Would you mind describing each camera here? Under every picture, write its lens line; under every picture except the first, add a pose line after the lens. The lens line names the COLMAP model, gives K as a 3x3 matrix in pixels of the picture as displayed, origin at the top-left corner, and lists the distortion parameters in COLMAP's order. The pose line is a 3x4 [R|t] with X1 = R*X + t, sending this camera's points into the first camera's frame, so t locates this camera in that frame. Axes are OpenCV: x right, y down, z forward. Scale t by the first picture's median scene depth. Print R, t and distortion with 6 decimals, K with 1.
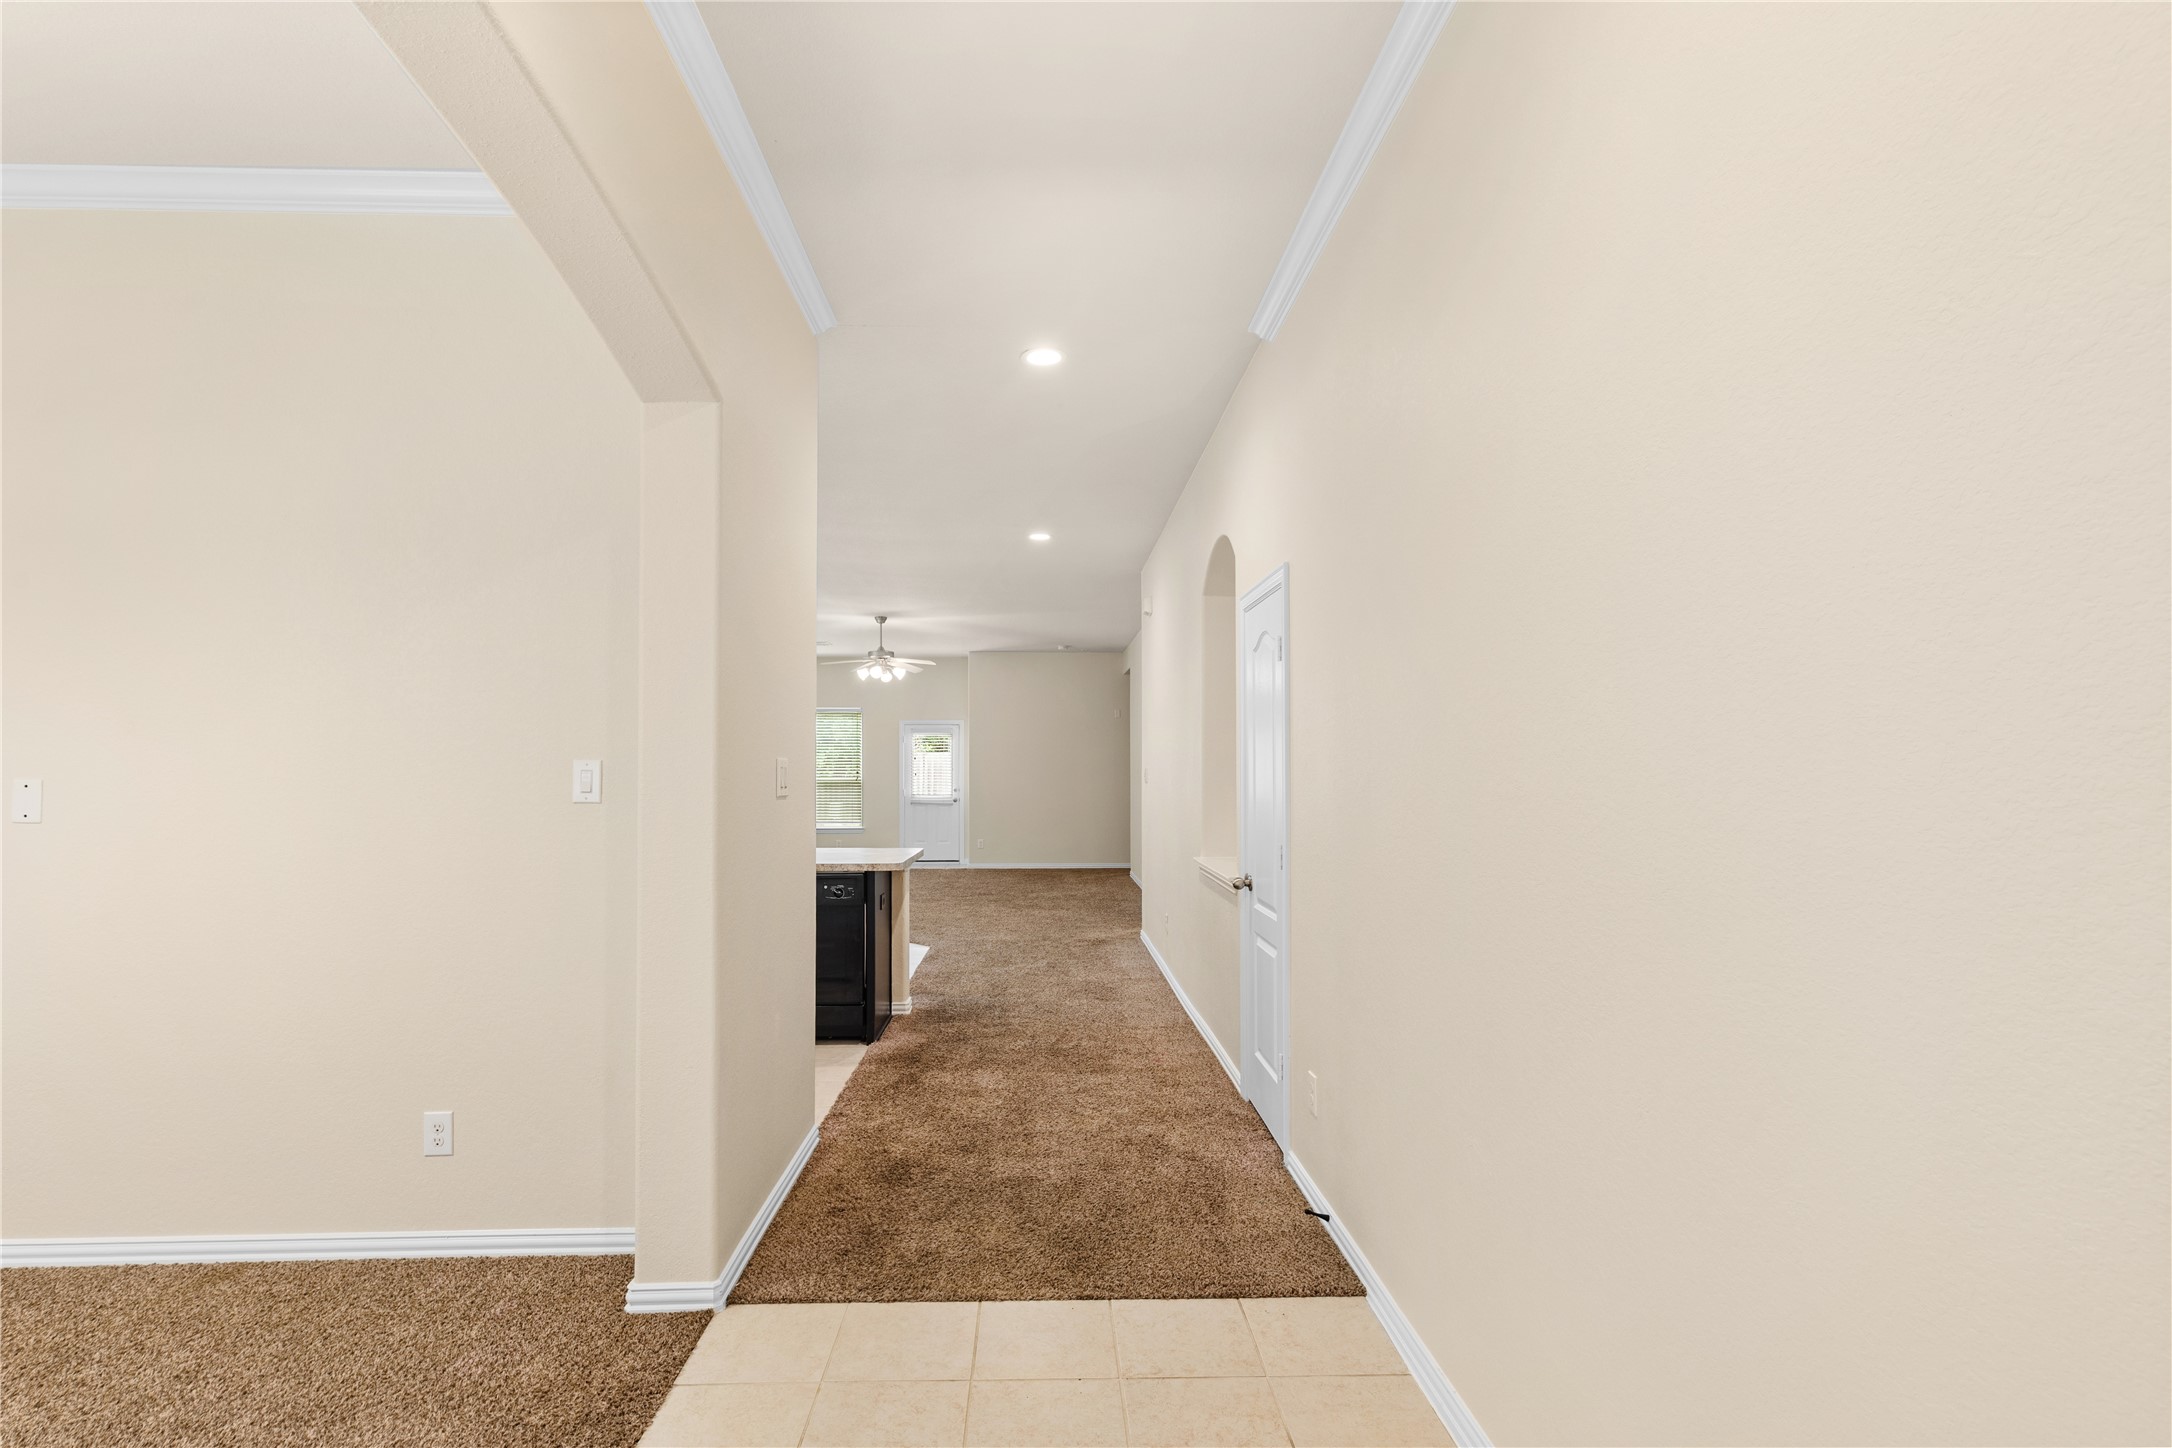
lens RADIAL K [[995.5, 0, 1079.7], [0, 995.5, 773.6], [0, 0, 1]] dist [0.009468, -0.000293]
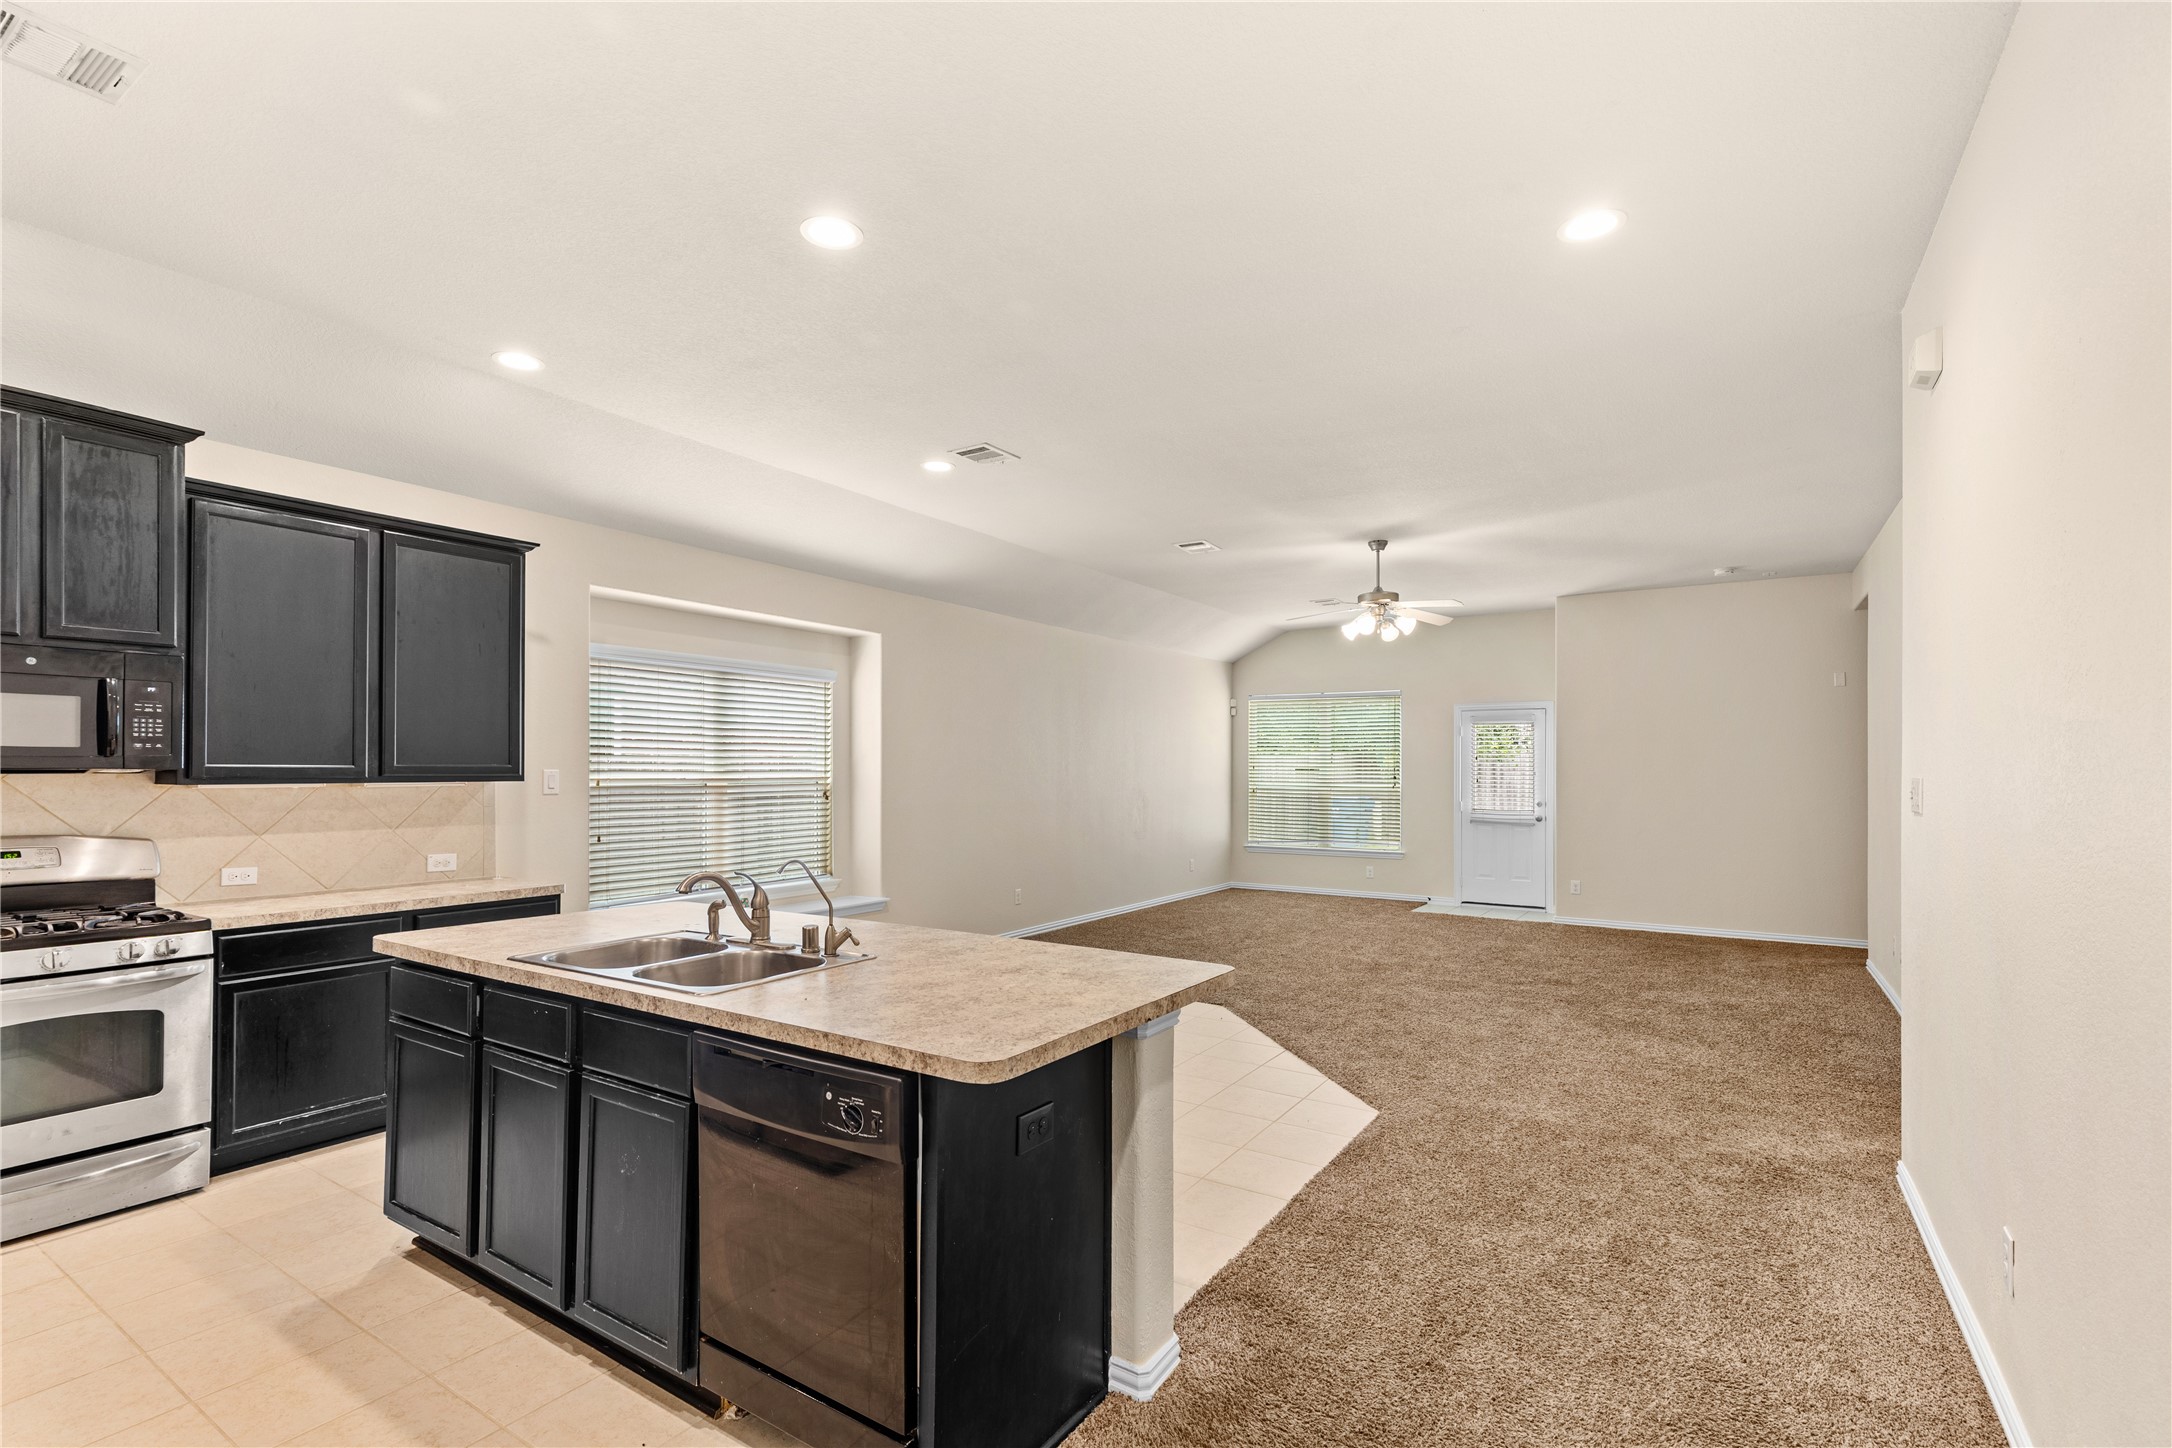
lens RADIAL K [[995.5, 0, 1079.7], [0, 995.5, 773.6], [0, 0, 1]] dist [0.009468, -0.000293]
pose [[0.815556, 0.003070, -0.578670, 0.018918], [-0.004206, 0.999991, -0.000622, -0.003769], [0.578663, 0.002941, 0.815561, 0.355501]]
